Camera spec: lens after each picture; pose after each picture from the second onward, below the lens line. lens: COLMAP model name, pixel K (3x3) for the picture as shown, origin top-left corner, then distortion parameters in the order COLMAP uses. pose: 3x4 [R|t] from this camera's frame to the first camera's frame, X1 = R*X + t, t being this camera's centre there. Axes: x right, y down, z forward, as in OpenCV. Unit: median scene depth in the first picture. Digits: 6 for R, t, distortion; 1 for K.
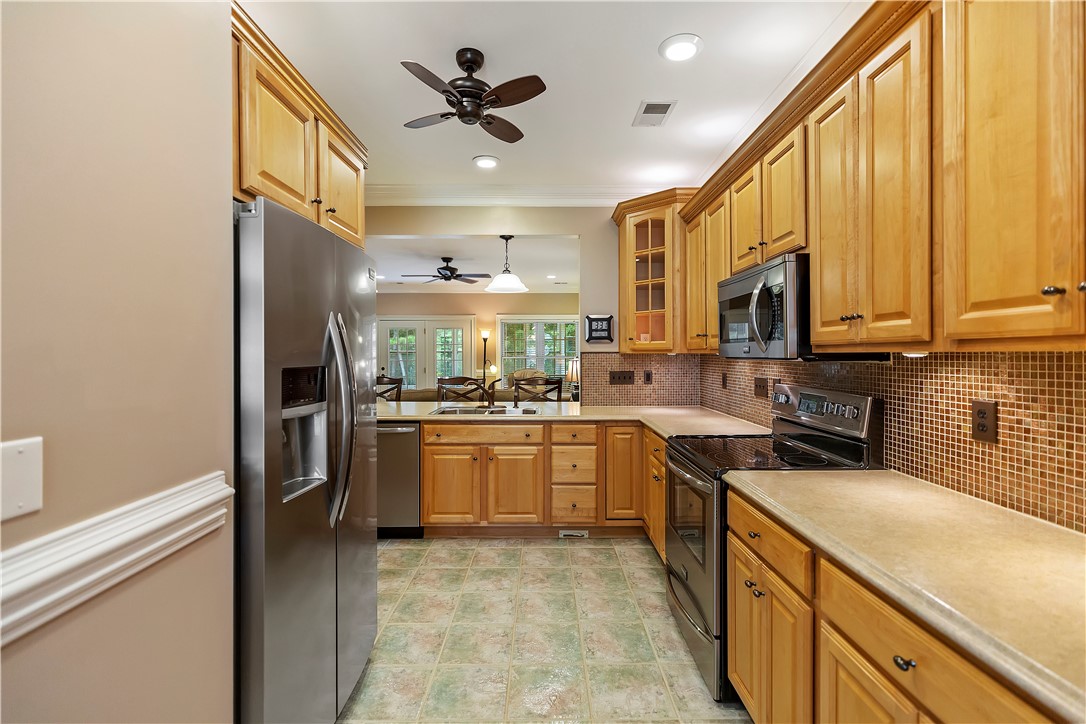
lens RADIAL K [[492.0, 0, 543.8], [0, 492.0, 357.3], [0, 0, 1]] dist [-0.003623, 0.000006]
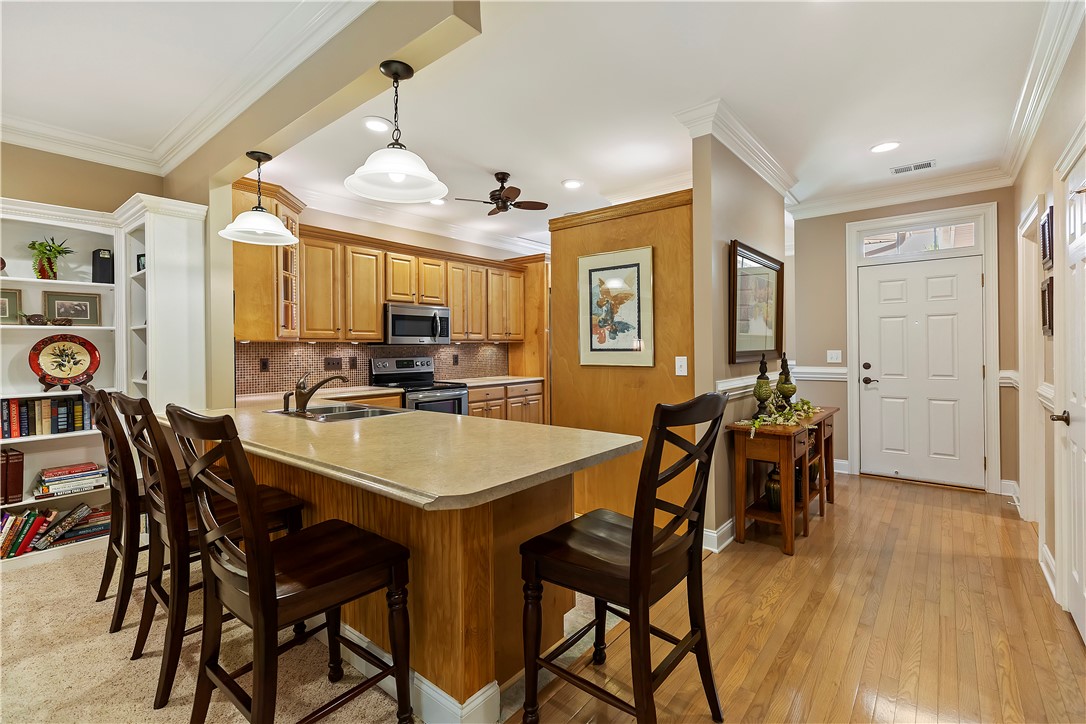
lens RADIAL K [[492.0, 0, 543.0], [0, 492.0, 354.5], [0, 0, 1]] dist [-0.003623, 0.000006]
pose [[-0.775089, 0.002704, 0.631846, -2.209831], [0.008136, 0.999951, 0.005701, 0.069346], [-0.631799, 0.009559, -0.775073, 3.674905]]
